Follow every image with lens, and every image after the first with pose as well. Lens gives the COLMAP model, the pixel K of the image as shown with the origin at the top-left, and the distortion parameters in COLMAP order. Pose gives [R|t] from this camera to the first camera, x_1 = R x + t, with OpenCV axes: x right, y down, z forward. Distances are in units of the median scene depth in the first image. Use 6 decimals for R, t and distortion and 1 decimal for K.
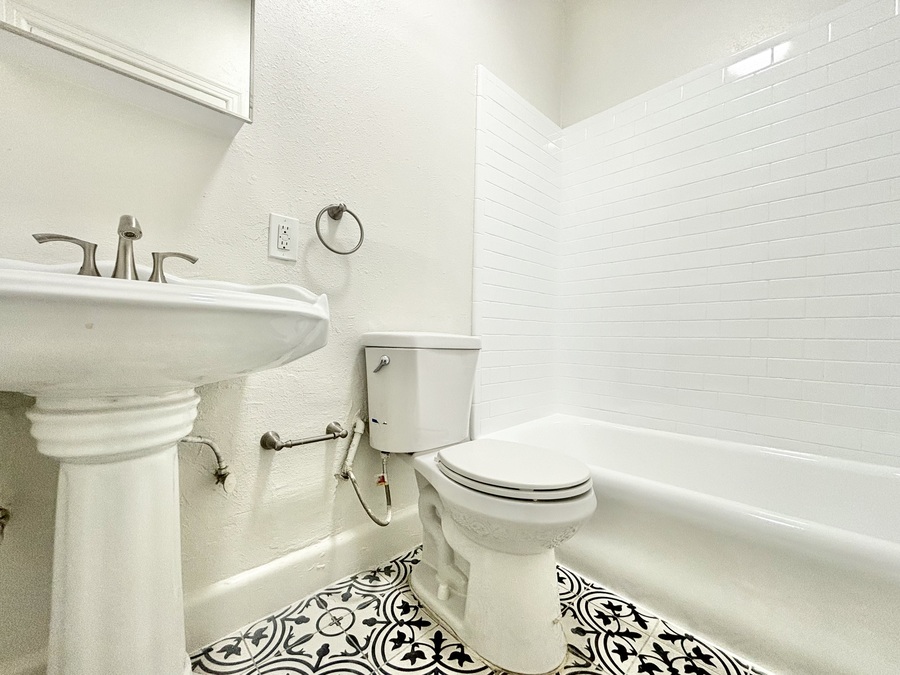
lens RADIAL K [[362.7, 0, 451.0], [0, 362.7, 341.3], [0, 0, 1]] dist [-0.001091, 0.001806]
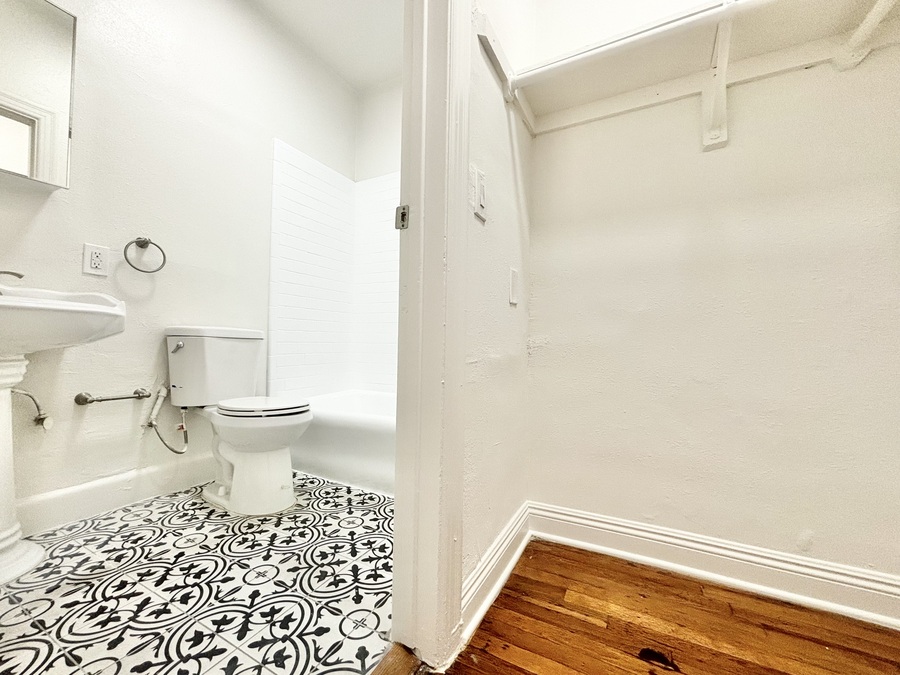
lens RADIAL K [[362.7, 0, 451.0], [0, 362.7, 341.4], [0, 0, 1]] dist [-0.001091, 0.001806]
pose [[0.950178, 0.001830, 0.311701, 0.442213], [0.001223, 0.999953, -0.009597, 0.058280], [-0.311704, 0.009500, 0.950132, -0.833105]]
